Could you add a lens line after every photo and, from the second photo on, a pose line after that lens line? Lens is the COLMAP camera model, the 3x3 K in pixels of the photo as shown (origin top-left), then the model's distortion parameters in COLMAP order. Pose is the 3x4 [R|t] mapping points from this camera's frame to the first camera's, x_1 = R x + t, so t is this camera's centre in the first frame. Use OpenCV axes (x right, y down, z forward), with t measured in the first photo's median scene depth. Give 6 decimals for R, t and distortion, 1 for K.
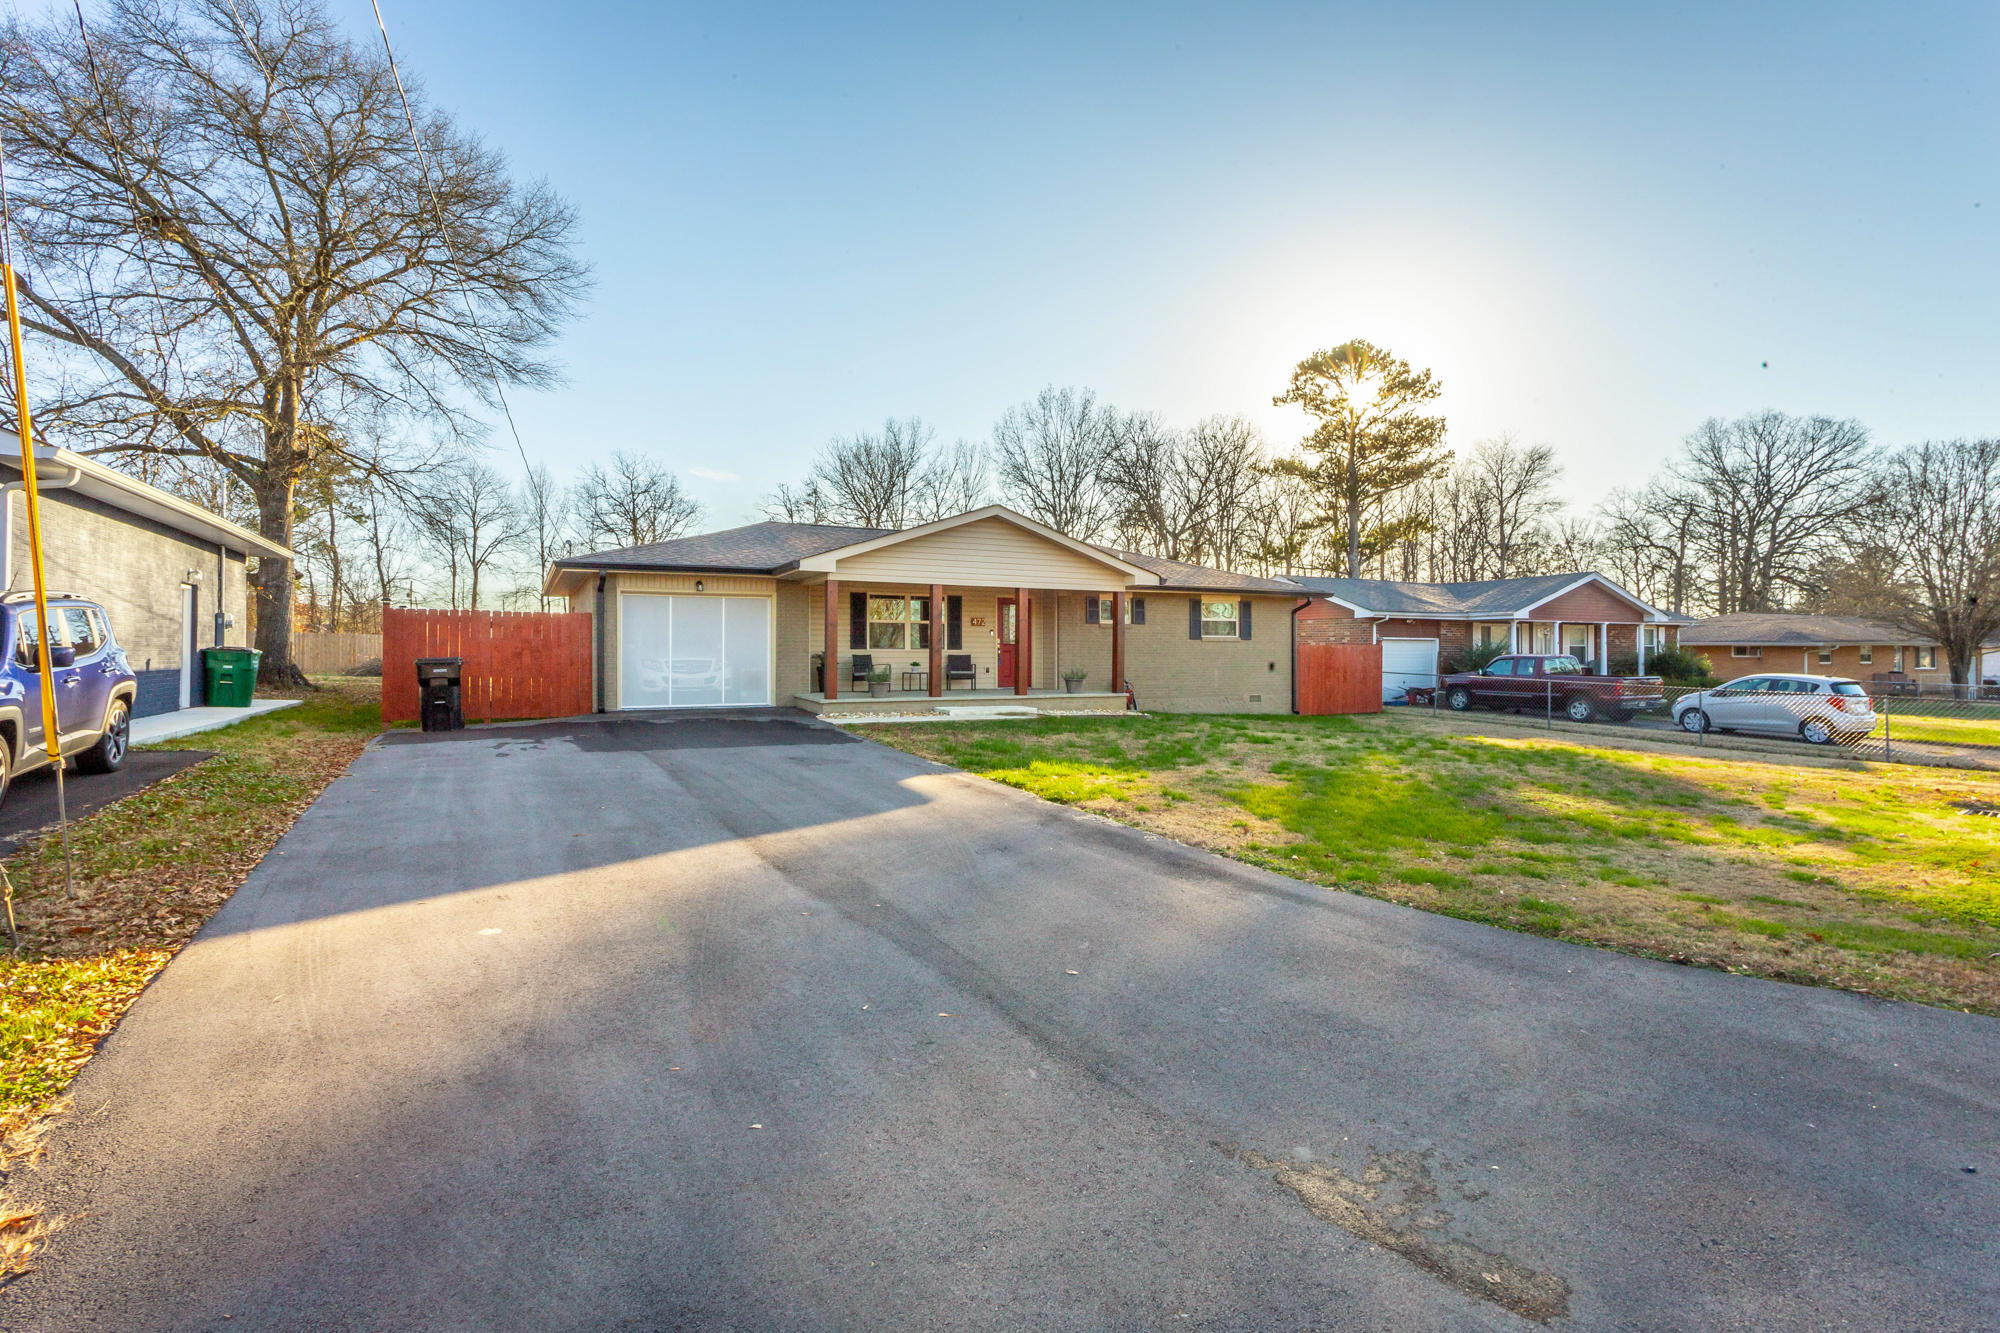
lens RADIAL K [[952.7, 0, 1003.3], [0, 952.7, 638.0], [0, 0, 1]] dist [-0.006240, 0.000512]
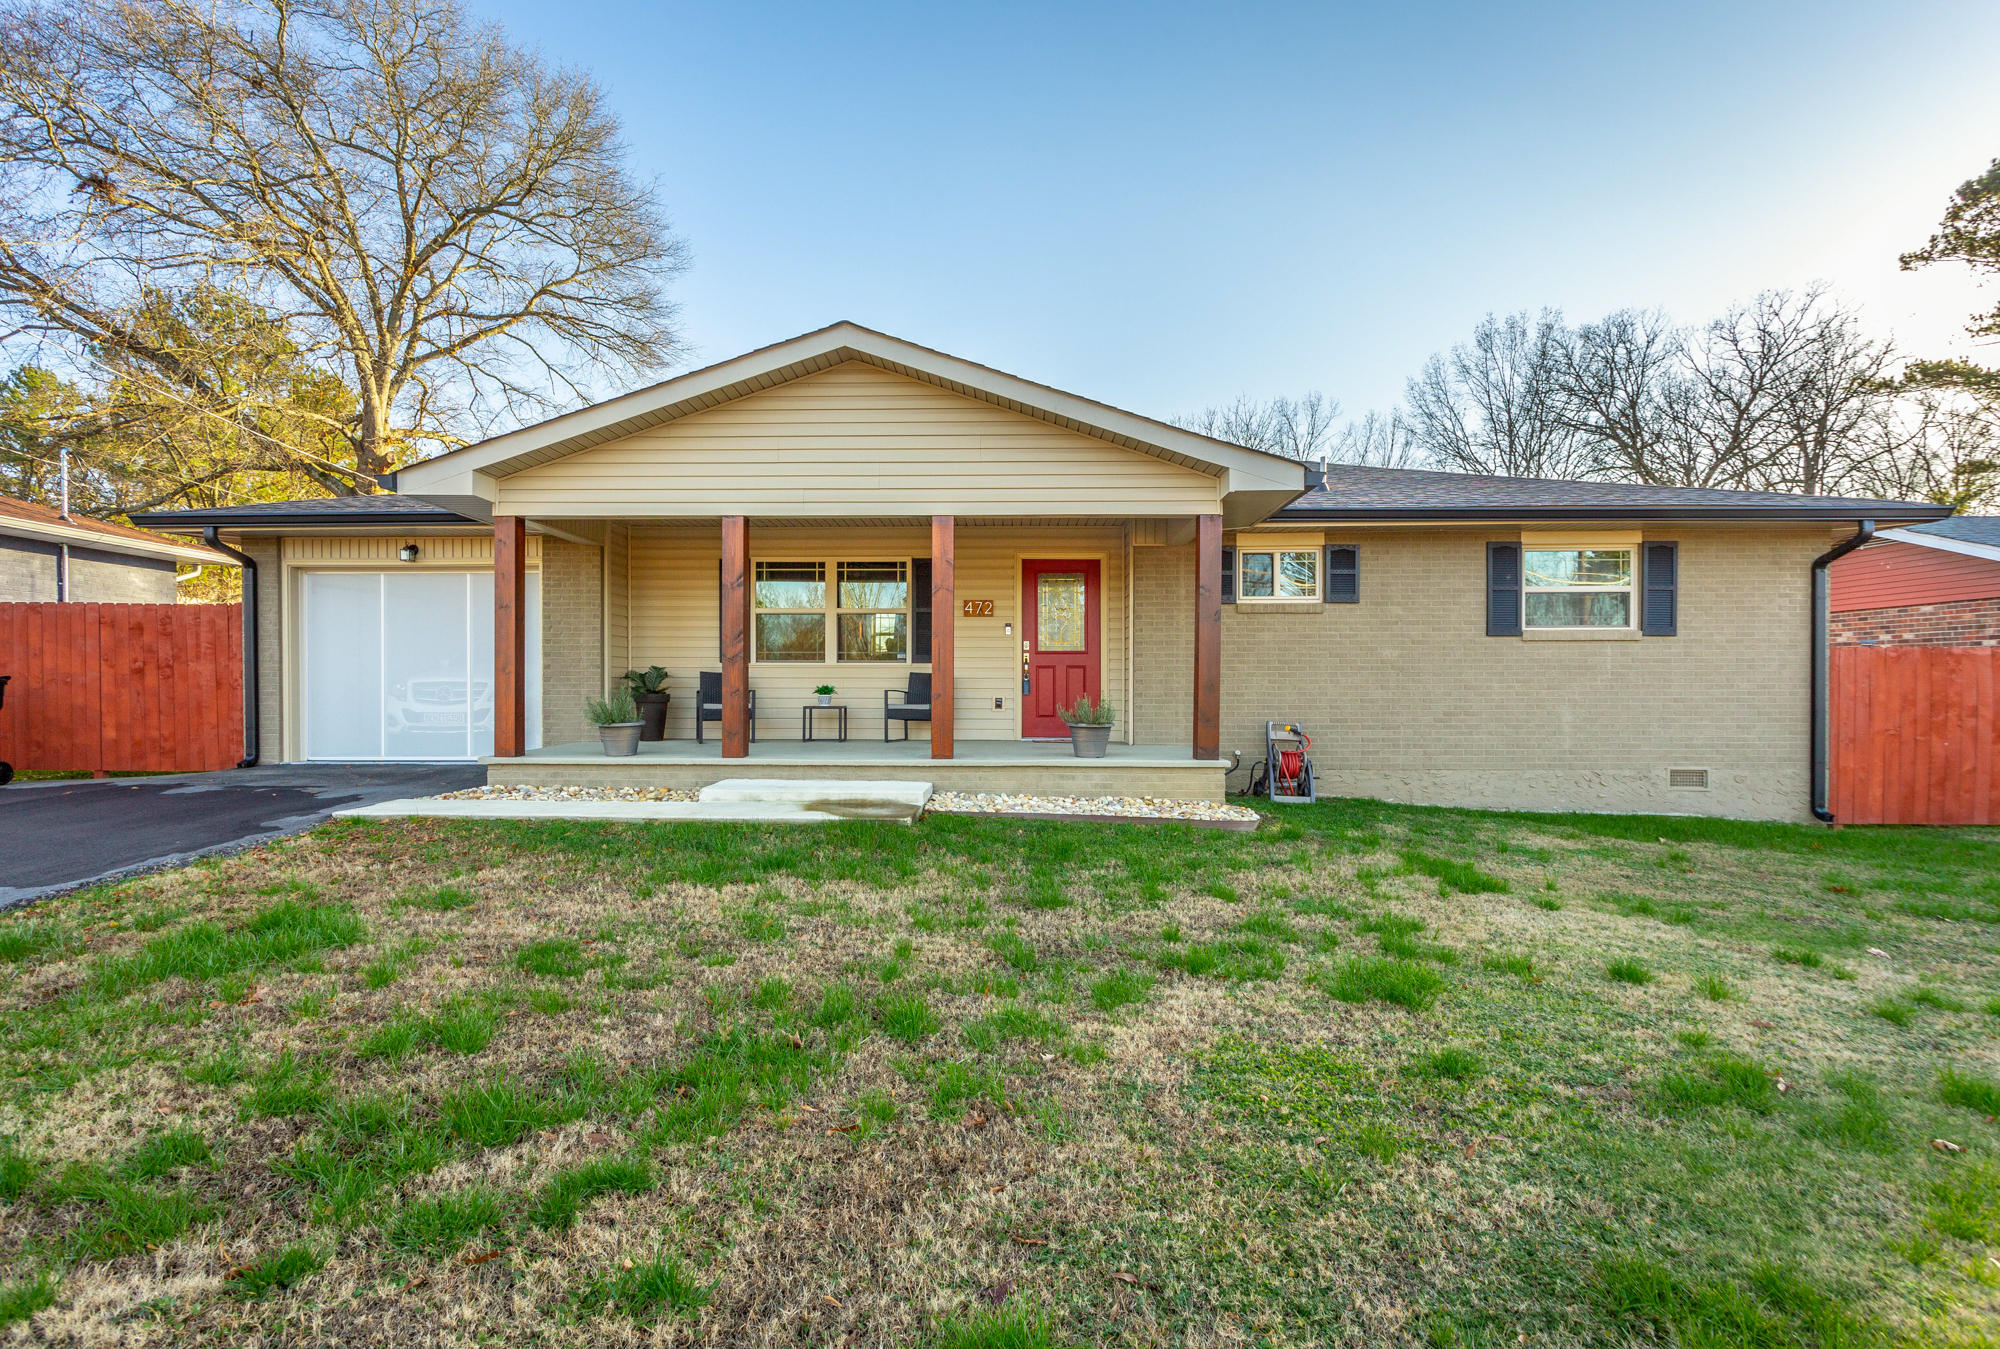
lens RADIAL K [[964.7, 0, 991.6], [0, 964.7, 677.7], [0, 0, 1]] dist [-0.002233, 0.000119]
pose [[0.870686, -0.007223, -0.491786, 0.200983], [0.007638, 0.999970, -0.001166, 0.017804], [0.491779, -0.002741, 0.870716, 0.476310]]
